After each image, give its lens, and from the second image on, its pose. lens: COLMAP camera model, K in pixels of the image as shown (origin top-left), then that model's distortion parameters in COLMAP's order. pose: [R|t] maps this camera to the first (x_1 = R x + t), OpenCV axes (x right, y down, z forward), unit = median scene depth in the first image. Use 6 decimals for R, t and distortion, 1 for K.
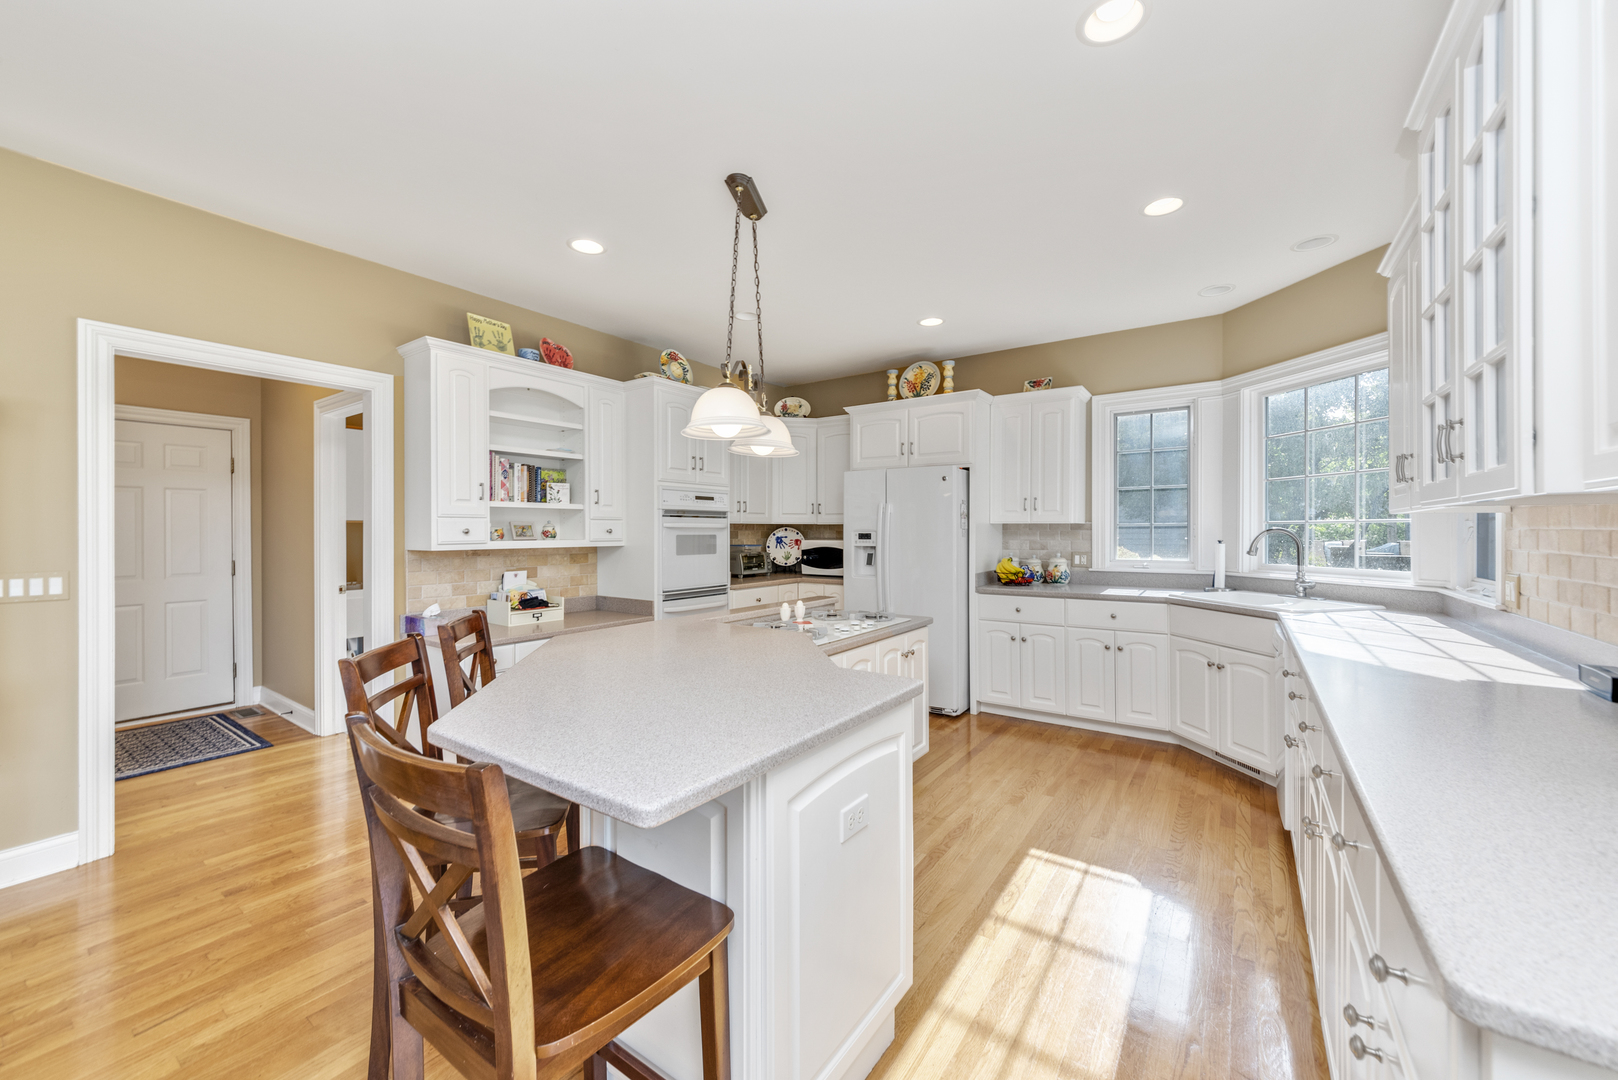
lens RADIAL K [[619.1, 0, 812.2], [0, 619.1, 534.8], [0, 0, 1]] dist [-0.003199, 0.001268]
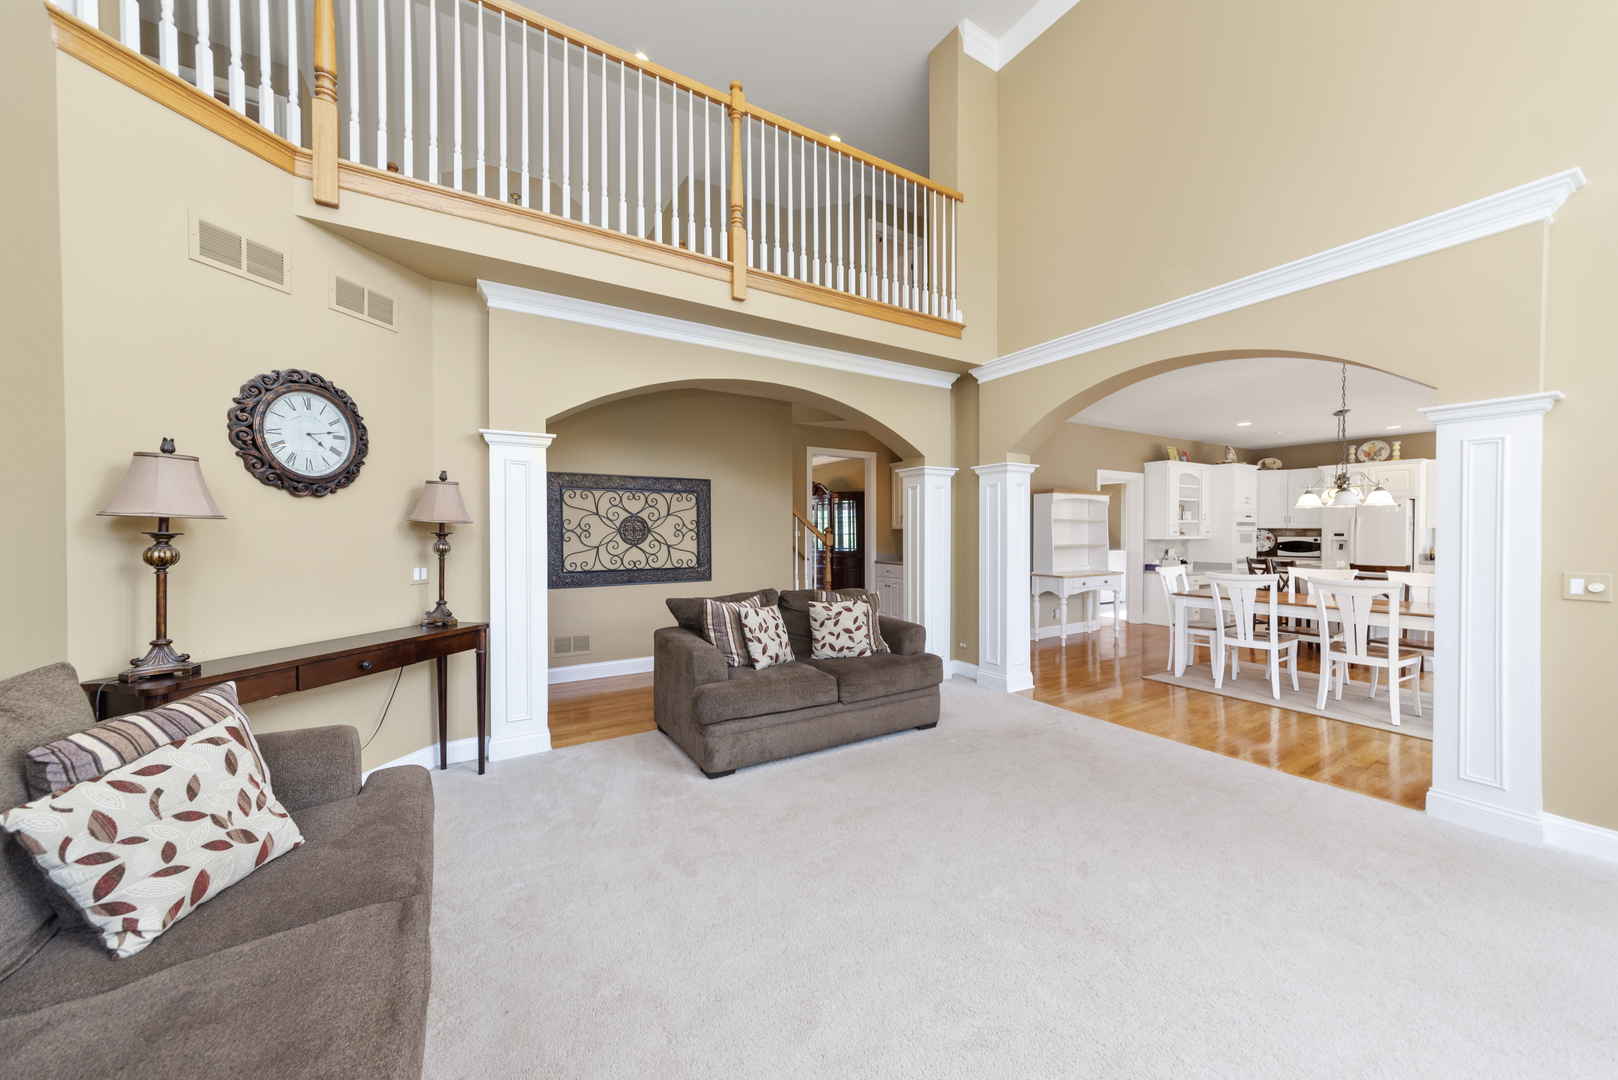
lens RADIAL K [[579.9, 0, 810.6], [0, 579.9, 538.9], [0, 0, 1]] dist [0.001729, 0.000416]
pose [[0.915408, 0.003905, -0.402508, -0.706542], [-0.001226, 0.999975, 0.006912, 0.004785], [0.402525, -0.005834, 0.915390, -1.350609]]
